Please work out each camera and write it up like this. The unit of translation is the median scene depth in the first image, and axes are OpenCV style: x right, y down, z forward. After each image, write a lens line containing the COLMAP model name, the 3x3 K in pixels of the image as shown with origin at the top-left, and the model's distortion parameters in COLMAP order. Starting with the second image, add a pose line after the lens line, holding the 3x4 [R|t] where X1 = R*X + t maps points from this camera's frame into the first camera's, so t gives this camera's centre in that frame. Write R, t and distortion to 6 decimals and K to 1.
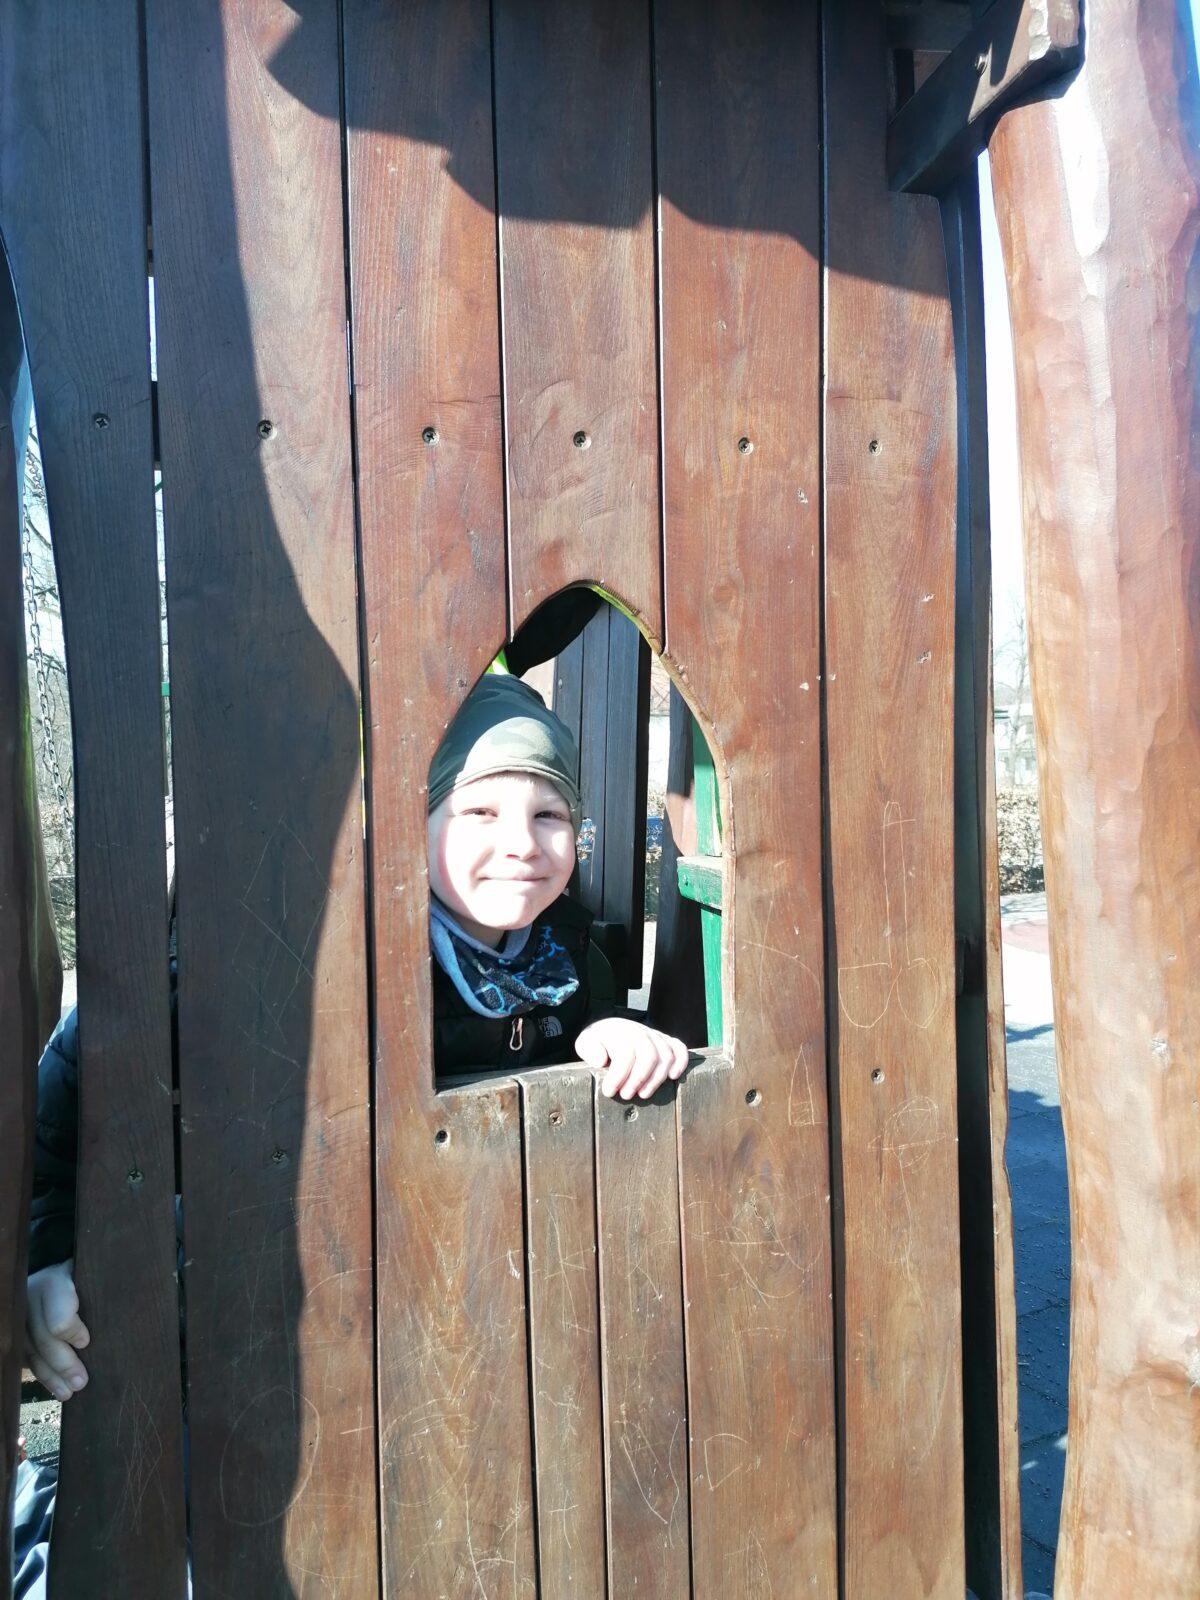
lens RADIAL K [[1191.1, 0, 611.1], [0, 1191.1, 801.9], [0, 0, 1]] dist [0.091314, -0.122909]
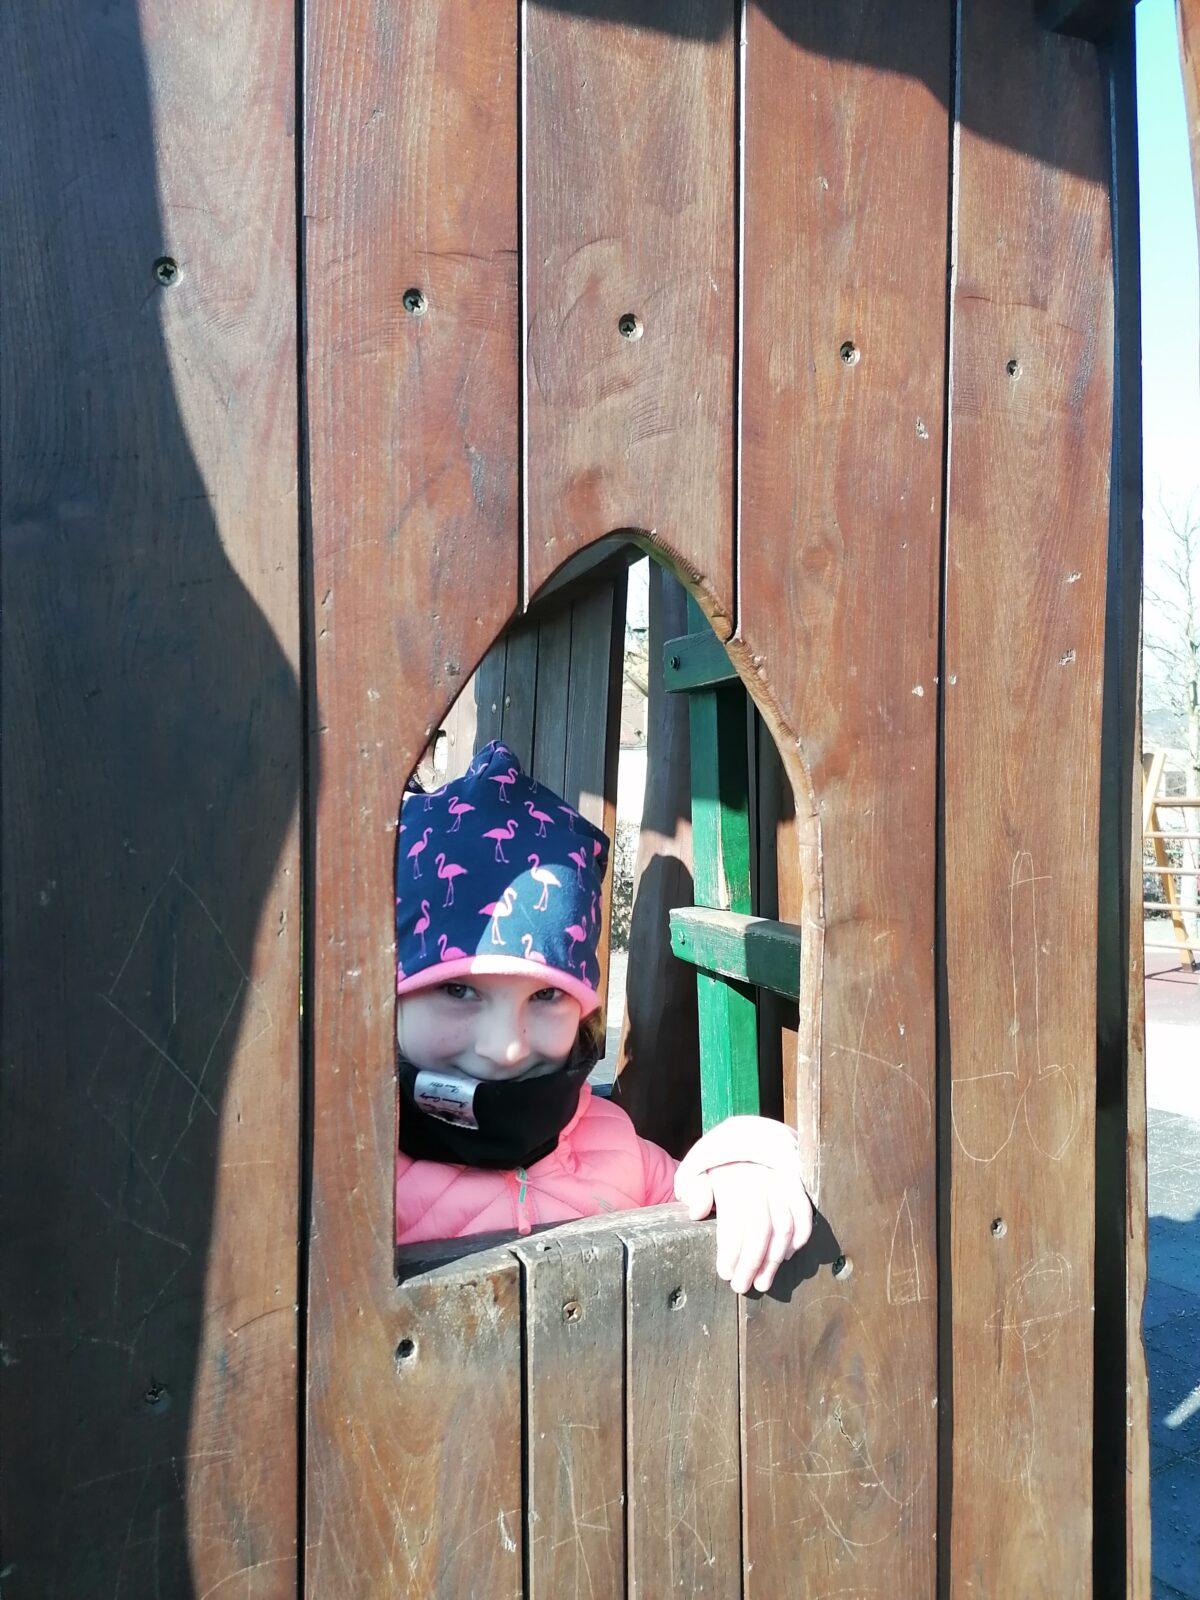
lens RADIAL K [[1191.1, 0, 600.5], [0, 1191.1, 797.7], [0, 0, 1]] dist [0.091314, -0.122909]
pose [[0.997661, 0.019706, 0.065460, -0.079647], [-0.017928, 0.999457, -0.027643, -0.009058], [-0.065970, 0.026404, 0.997472, 0.302691]]
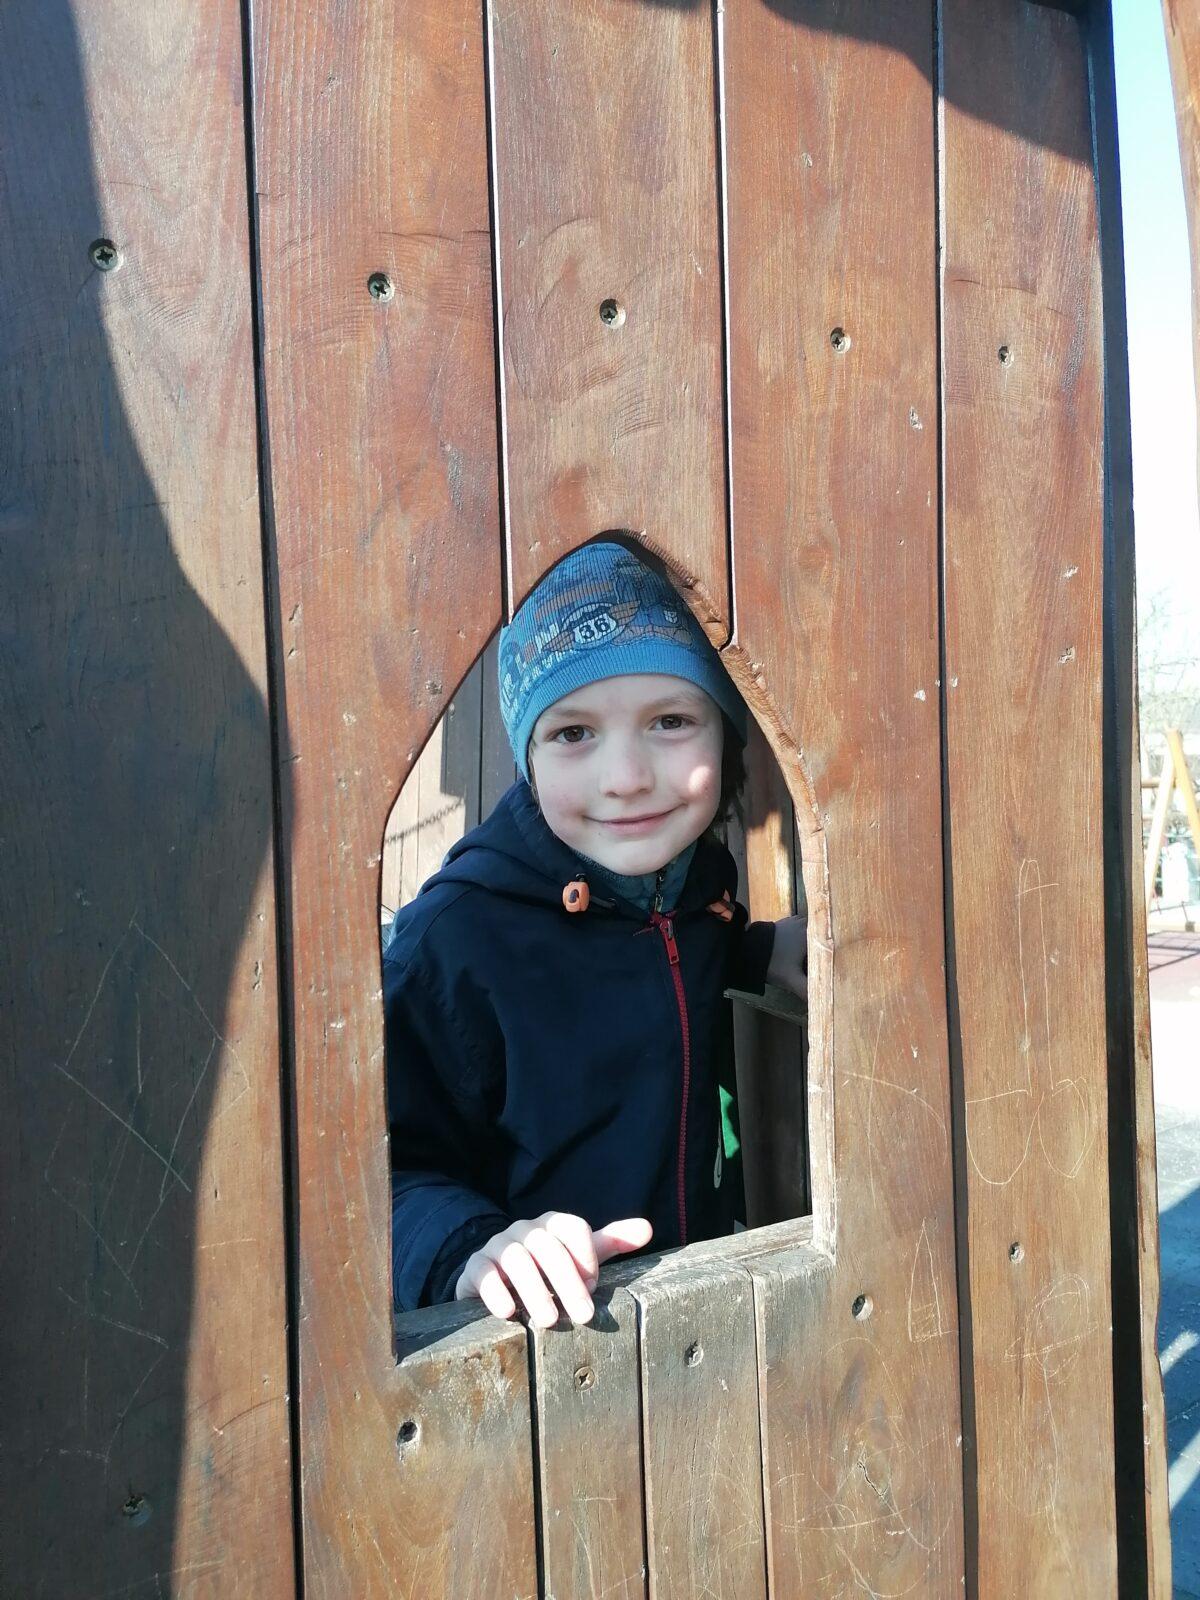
lens RADIAL K [[1191.1, 0, 603.1], [0, 1191.1, 799.4], [0, 0, 1]] dist [0.091314, -0.122909]
pose [[0.992596, -0.013168, 0.120751, -0.107697], [0.016573, 0.999492, -0.027237, -0.021988], [-0.120331, 0.029037, 0.992309, 0.353881]]
